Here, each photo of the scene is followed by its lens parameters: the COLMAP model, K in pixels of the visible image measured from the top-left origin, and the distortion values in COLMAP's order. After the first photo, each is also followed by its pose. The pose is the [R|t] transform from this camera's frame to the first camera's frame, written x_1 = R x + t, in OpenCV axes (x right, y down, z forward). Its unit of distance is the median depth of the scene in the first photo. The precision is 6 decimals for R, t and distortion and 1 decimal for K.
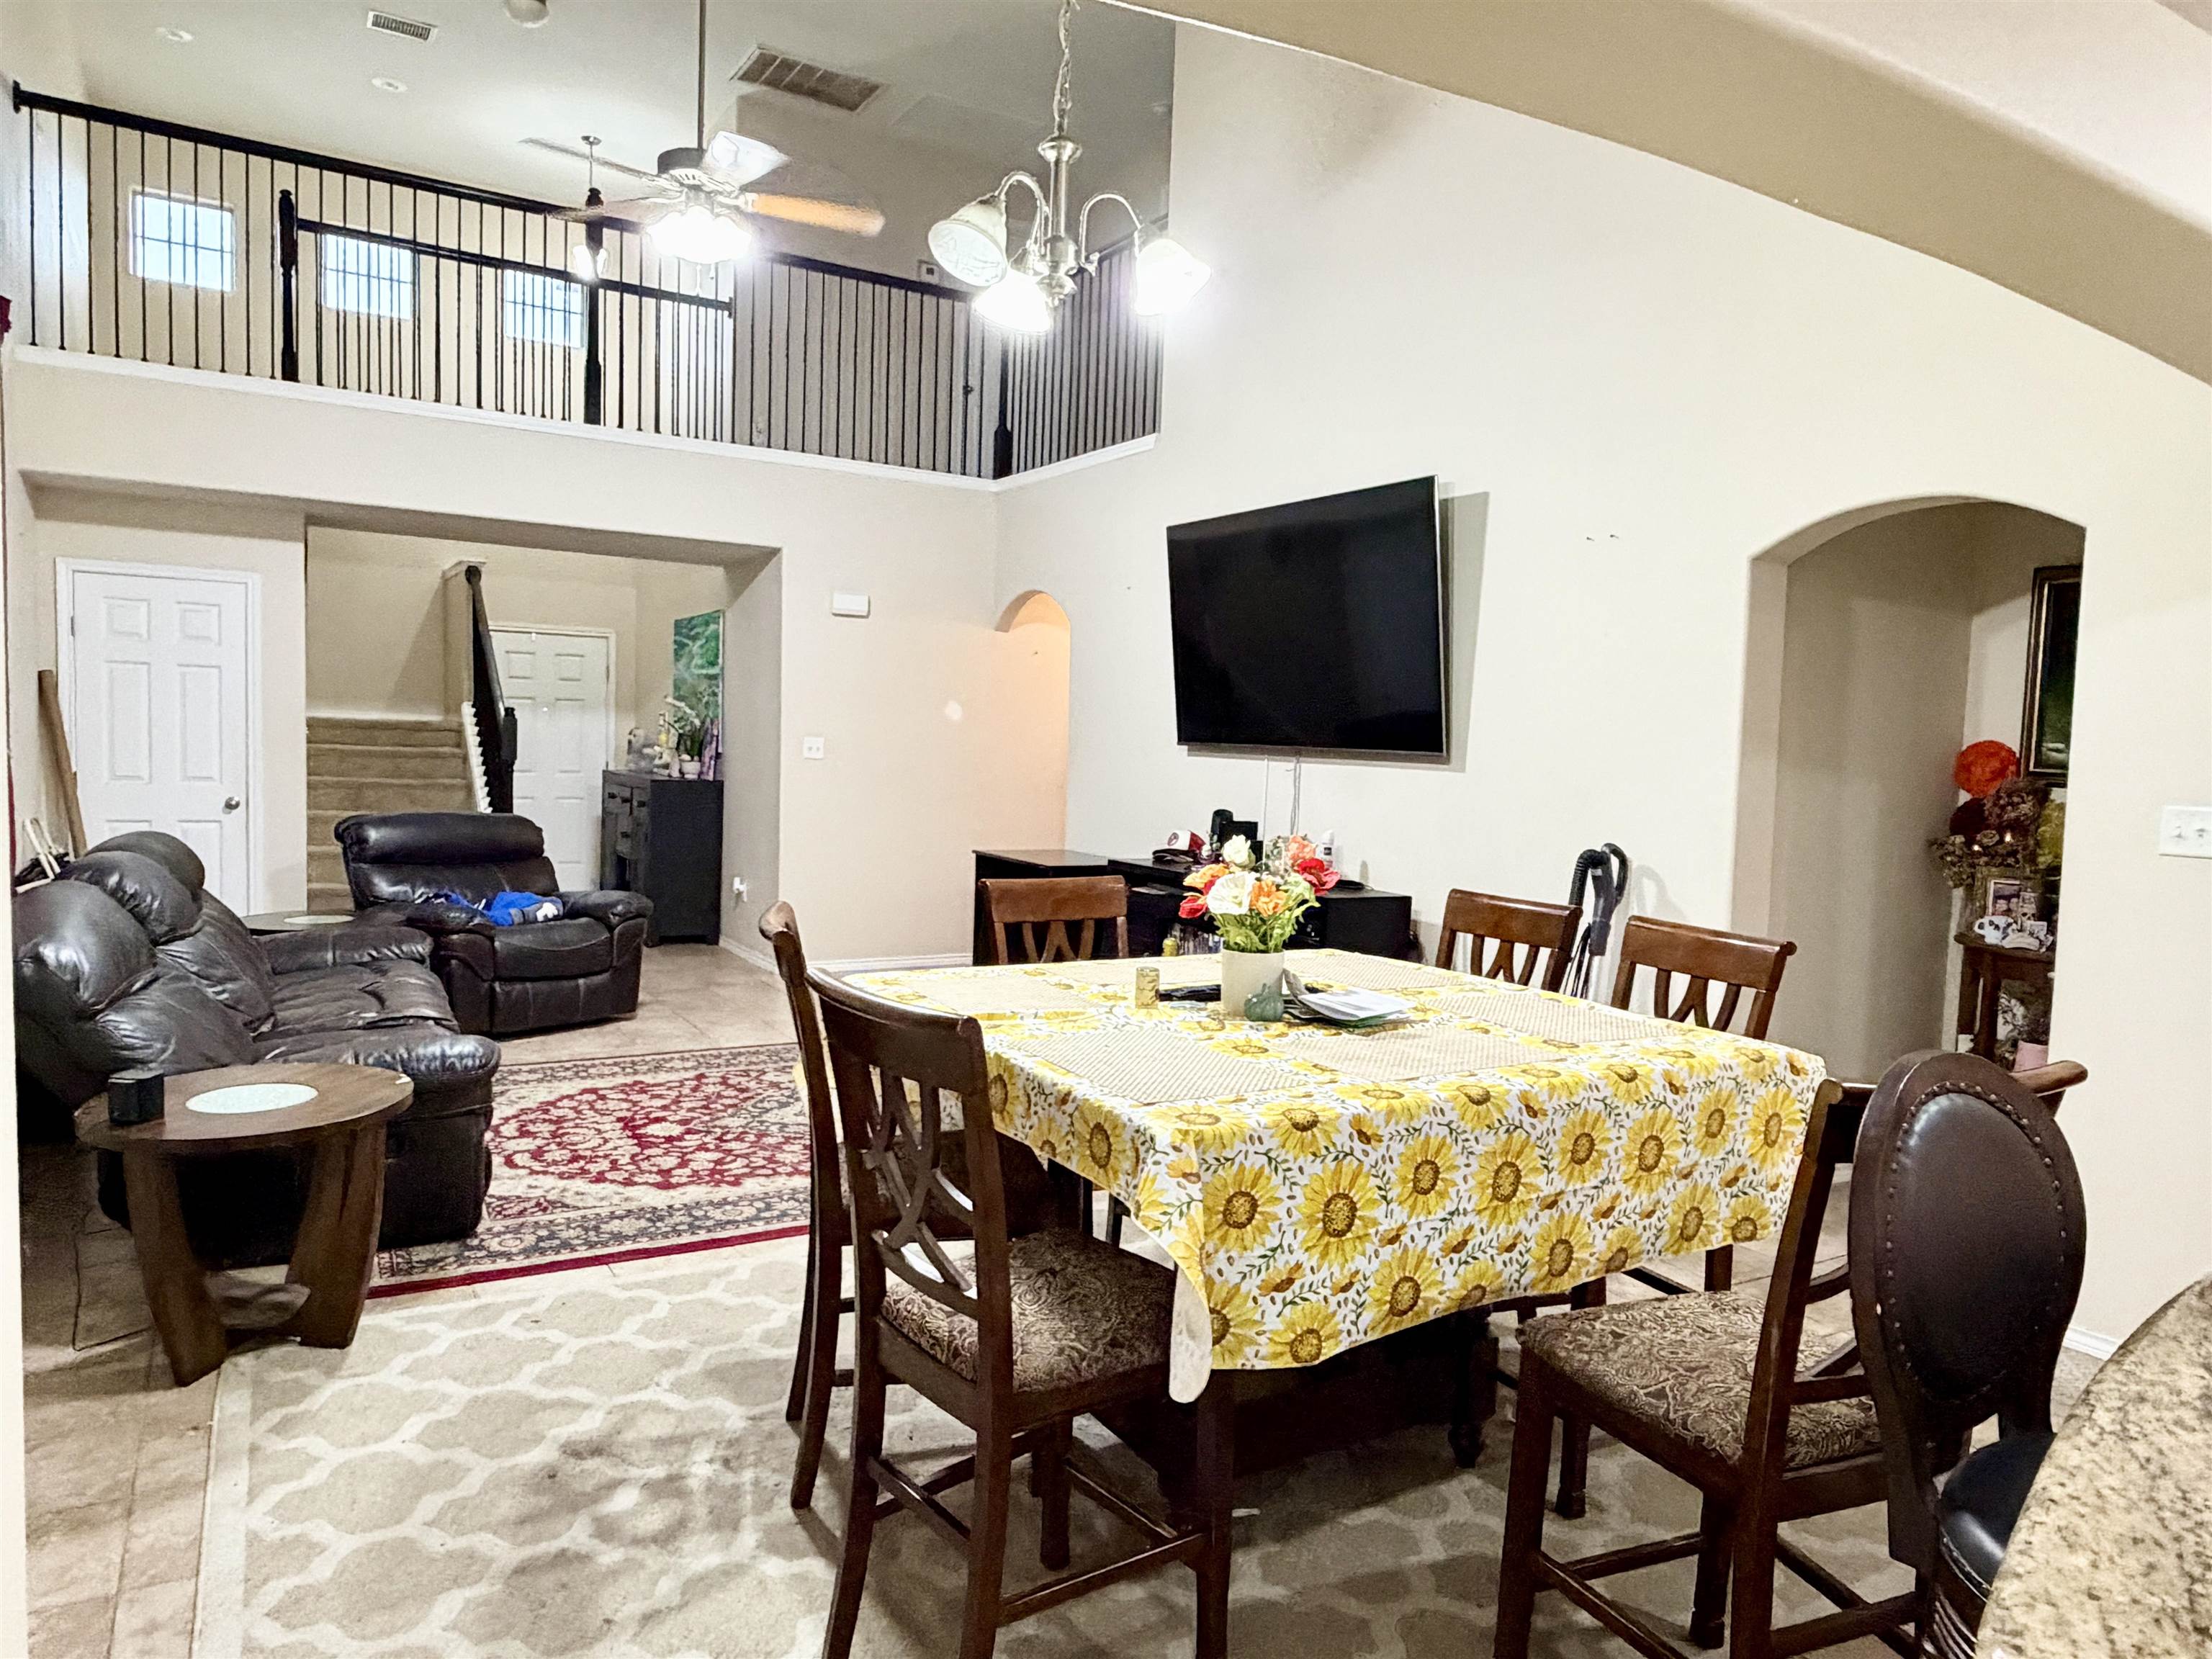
lens RADIAL K [[1438.2, 0, 1112.0], [0, 1438.2, 823.5], [0, 0, 1]] dist [0.008785, 0.000584]
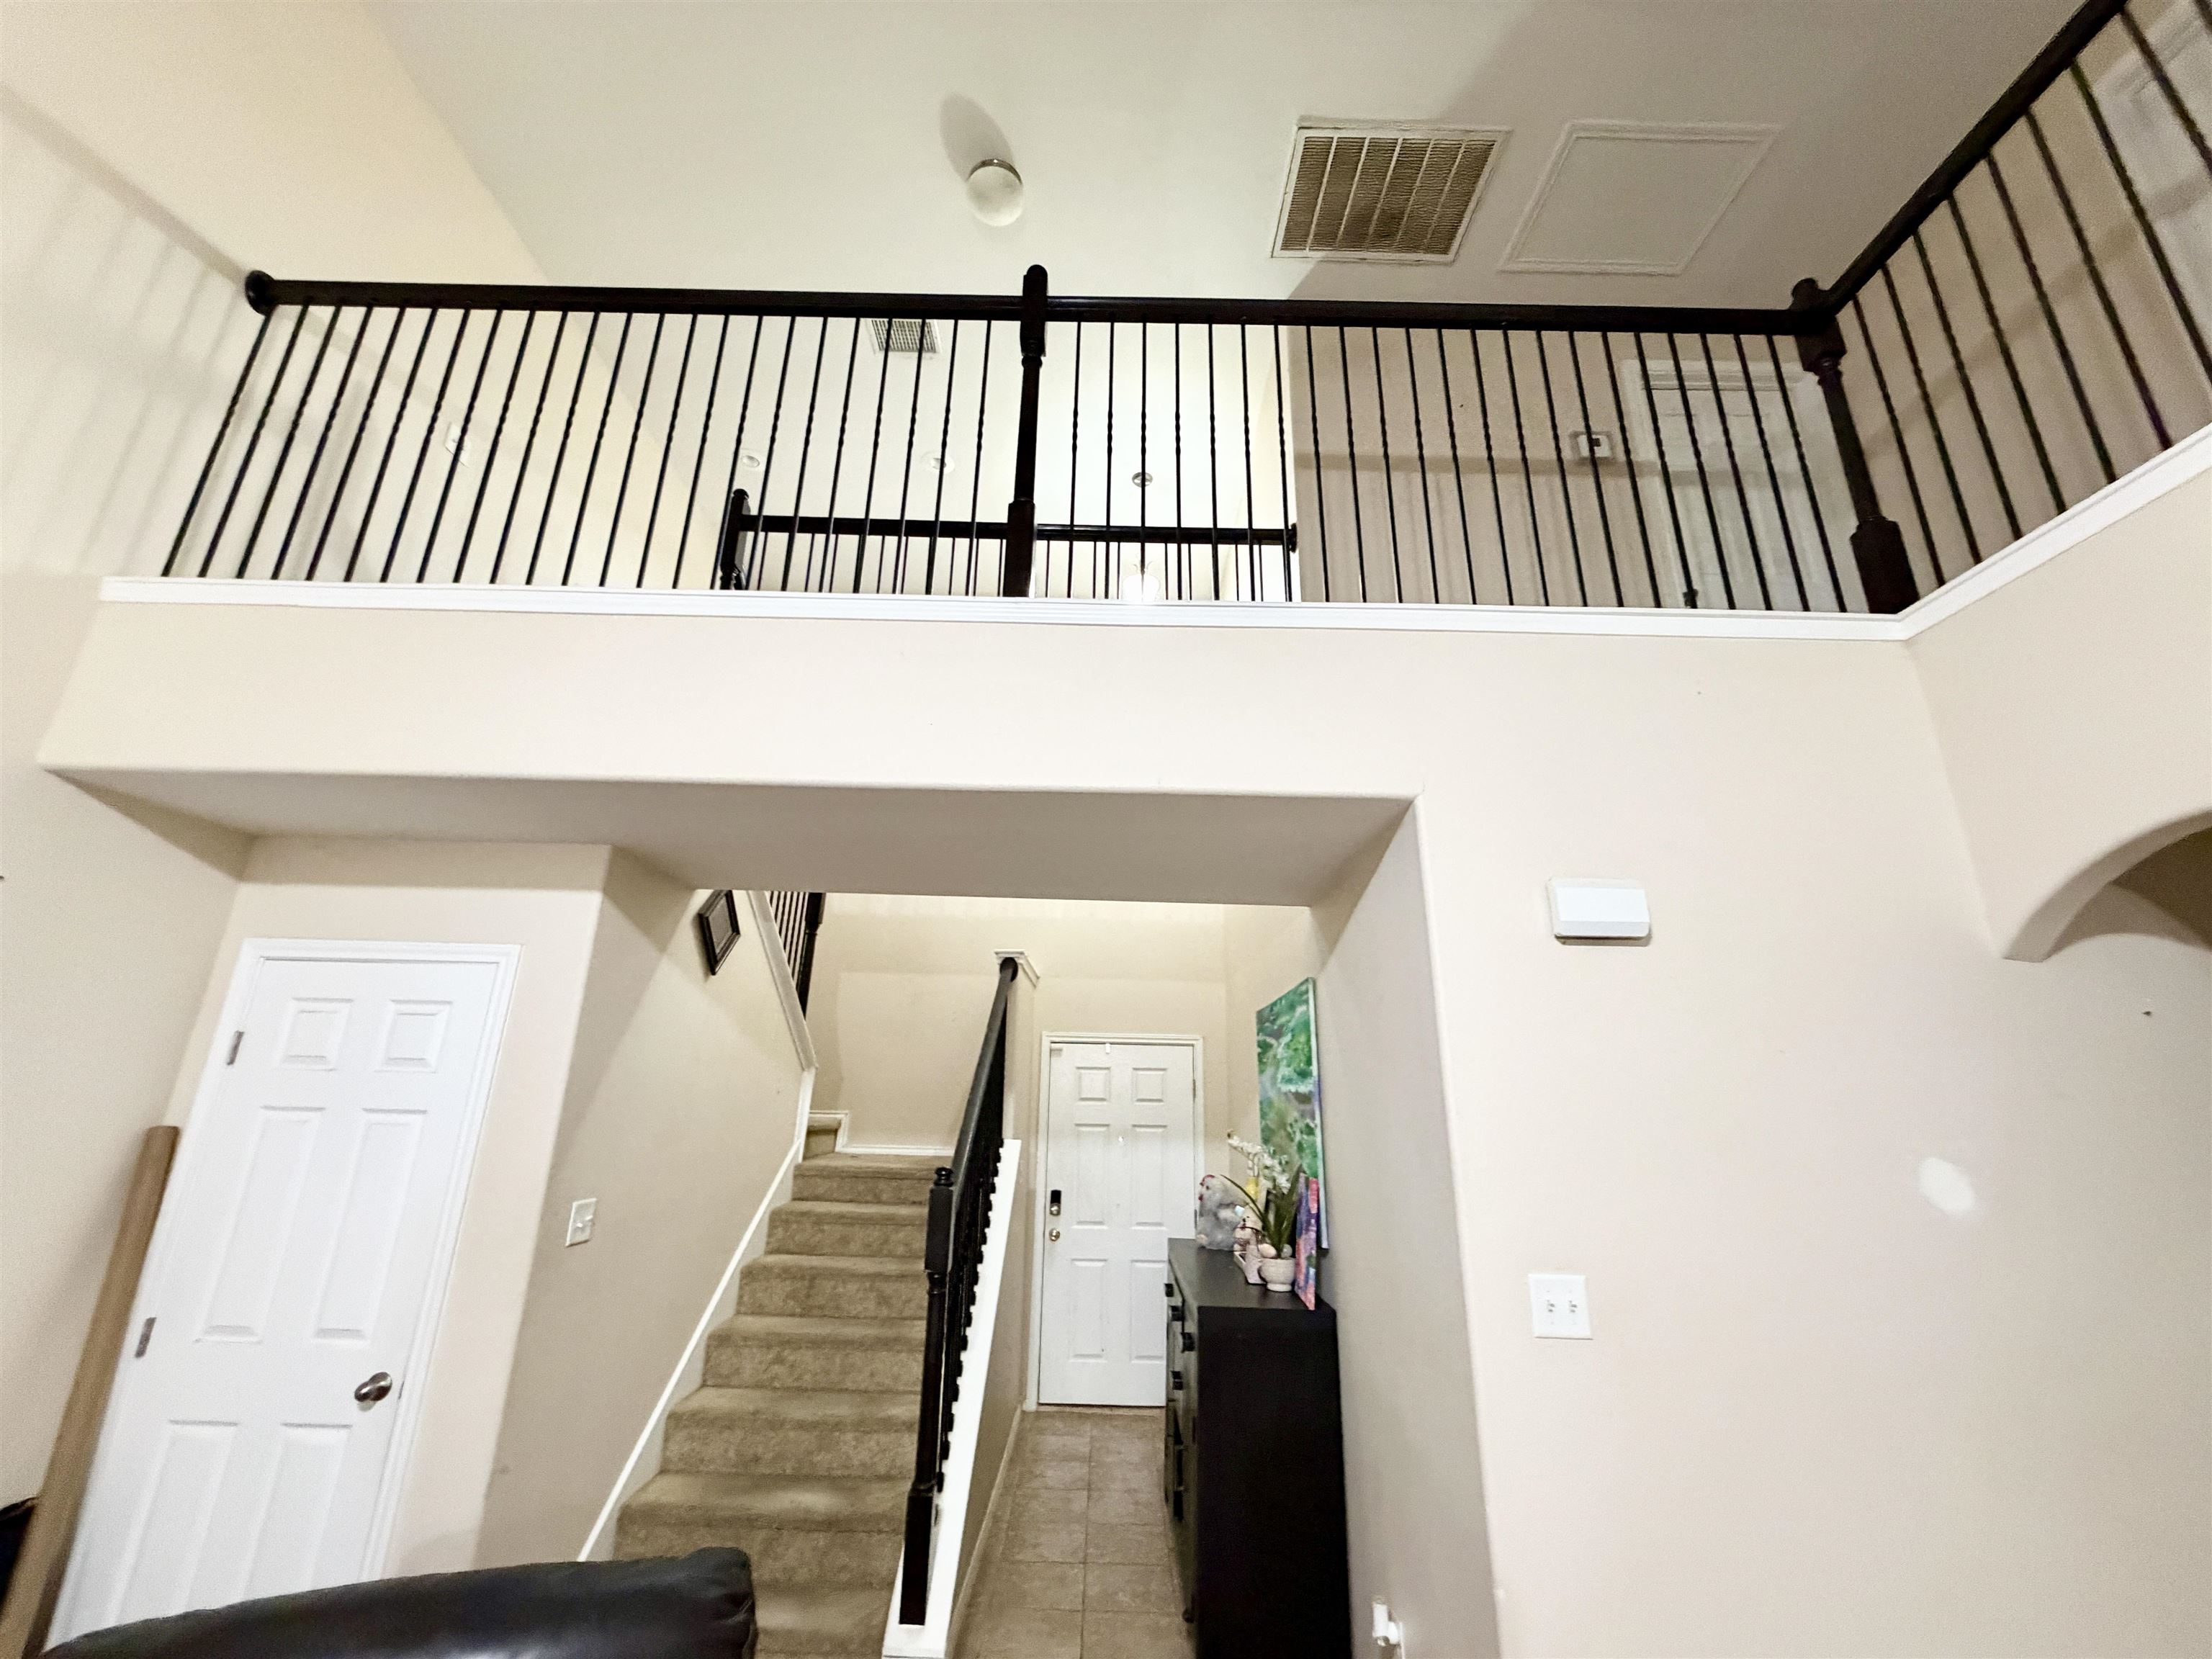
lens RADIAL K [[878.8, 0, 1101.4], [0, 878.8, 829.0], [0, 0, 1]] dist [0.002057, 0.000427]
pose [[0.857464, -0.169354, -0.485875, -0.160321], [-0.023877, 0.930170, -0.366353, -0.072123], [0.513989, 0.325736, 0.793543, 0.652373]]
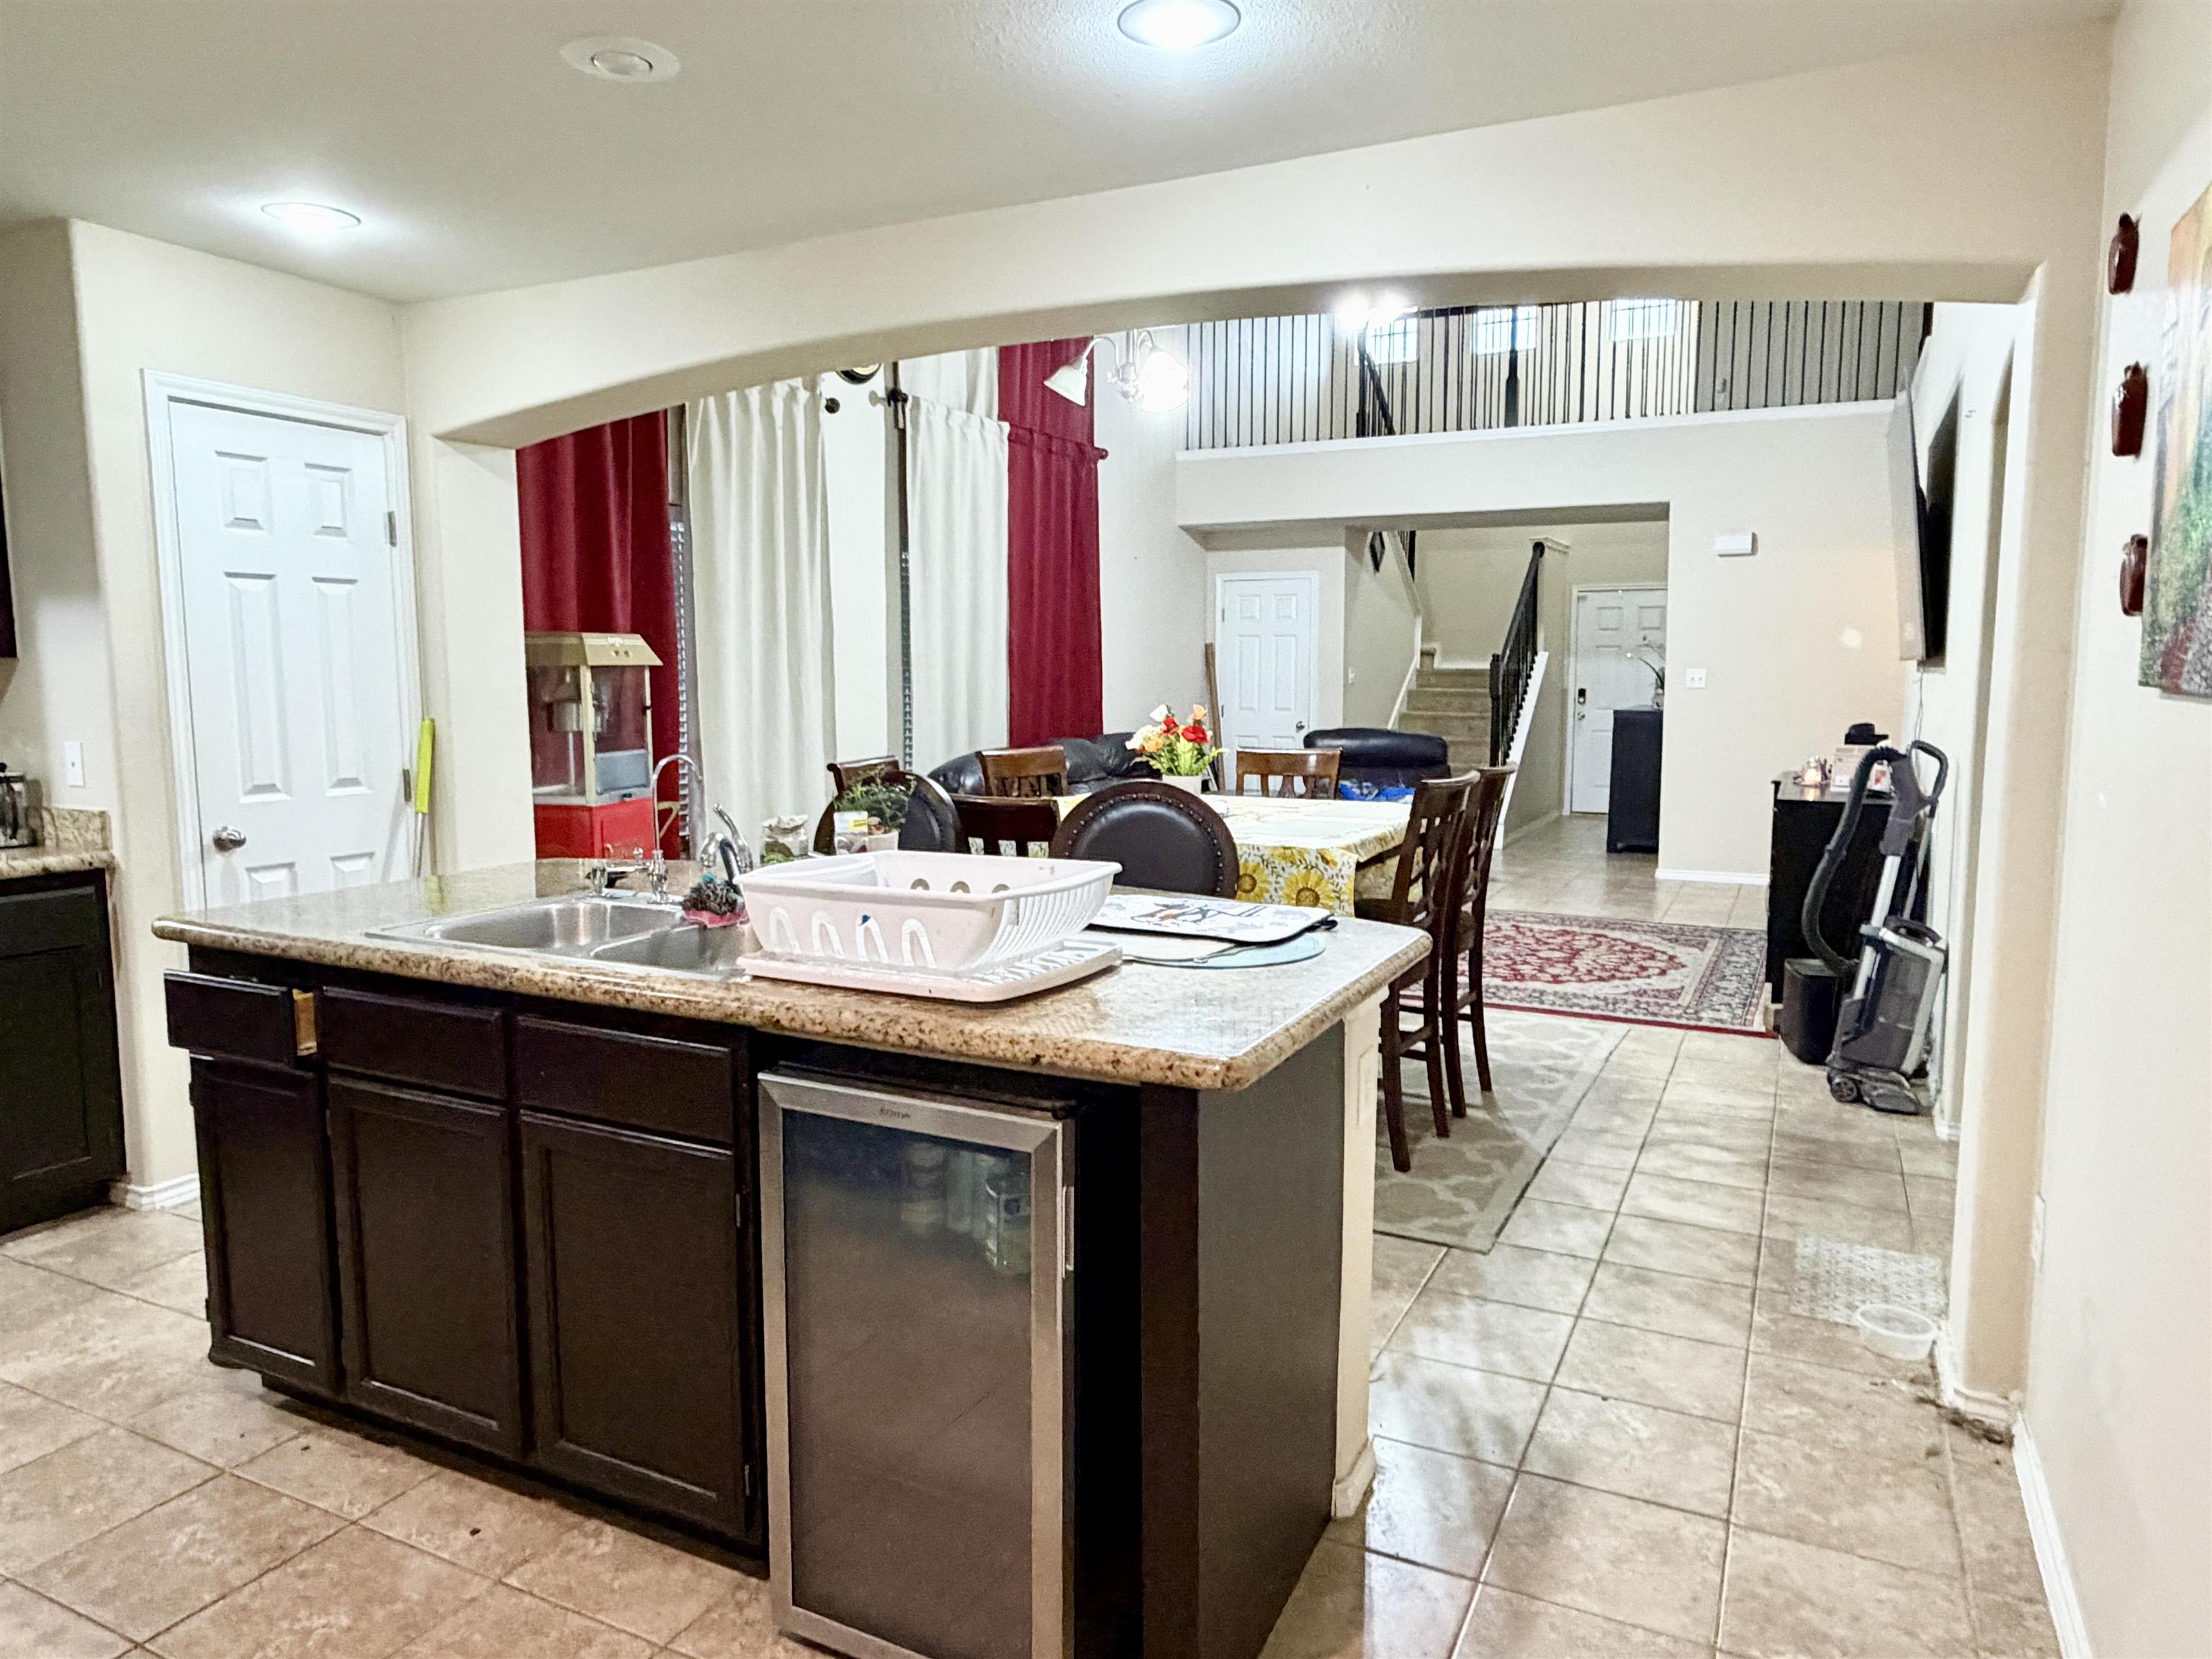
lens RADIAL K [[1429.0, 0, 1097.0], [0, 1429.0, 838.0], [0, 0, 1]] dist [-0.002730, -0.000738]
pose [[0.530904, 0.064125, -0.845002, 0.440828], [-0.031340, 0.997937, 0.056040, 0.021097], [0.846852, -0.003269, 0.531818, 0.015627]]
